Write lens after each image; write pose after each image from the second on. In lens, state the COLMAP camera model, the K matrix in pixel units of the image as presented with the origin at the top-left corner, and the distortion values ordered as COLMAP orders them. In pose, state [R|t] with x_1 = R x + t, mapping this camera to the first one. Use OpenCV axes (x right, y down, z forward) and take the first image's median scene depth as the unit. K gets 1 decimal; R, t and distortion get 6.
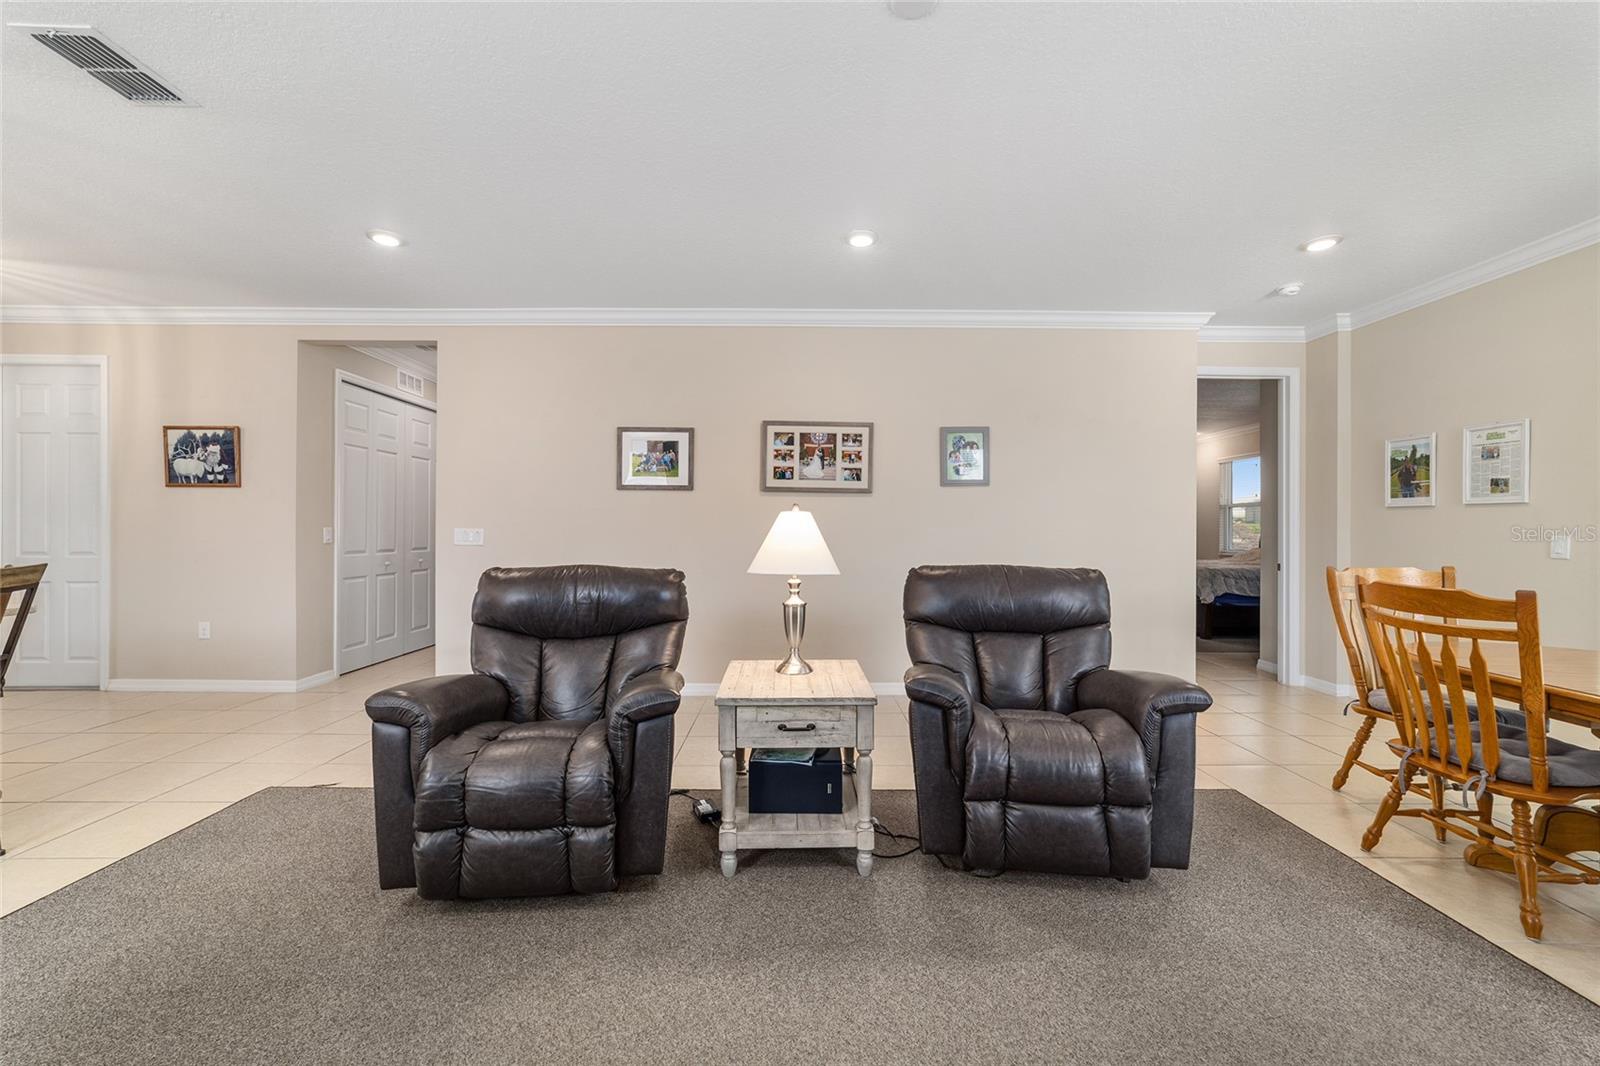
lens RADIAL K [[631.0, 0, 798.6], [0, 631.0, 514.4], [0, 0, 1]] dist [-0.011282, 0.000154]
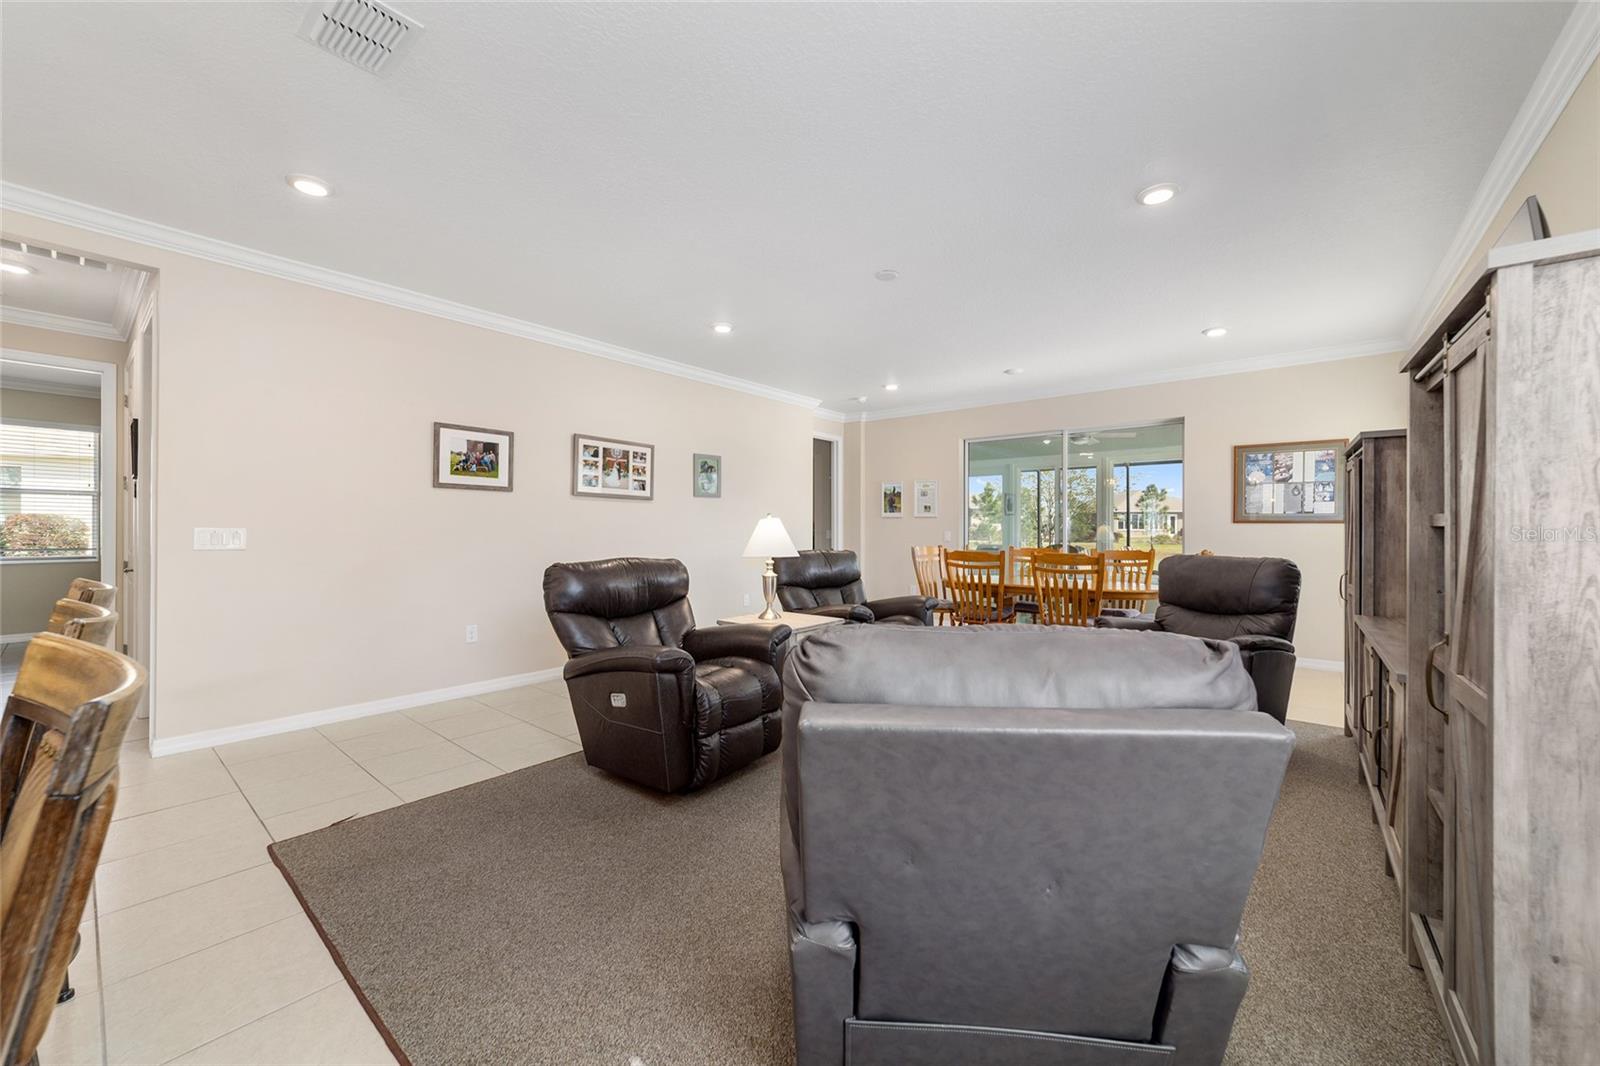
lens RADIAL K [[616.6, 0, 800.0], [0, 616.6, 533.0], [0, 0, 1]] dist [-0.000949, 0.000032]
pose [[0.635977, -0.006087, 0.771684, -0.655766], [-0.017042, 0.999614, 0.021931, -0.000516], [-0.771520, -0.027099, 0.635628, -0.023591]]
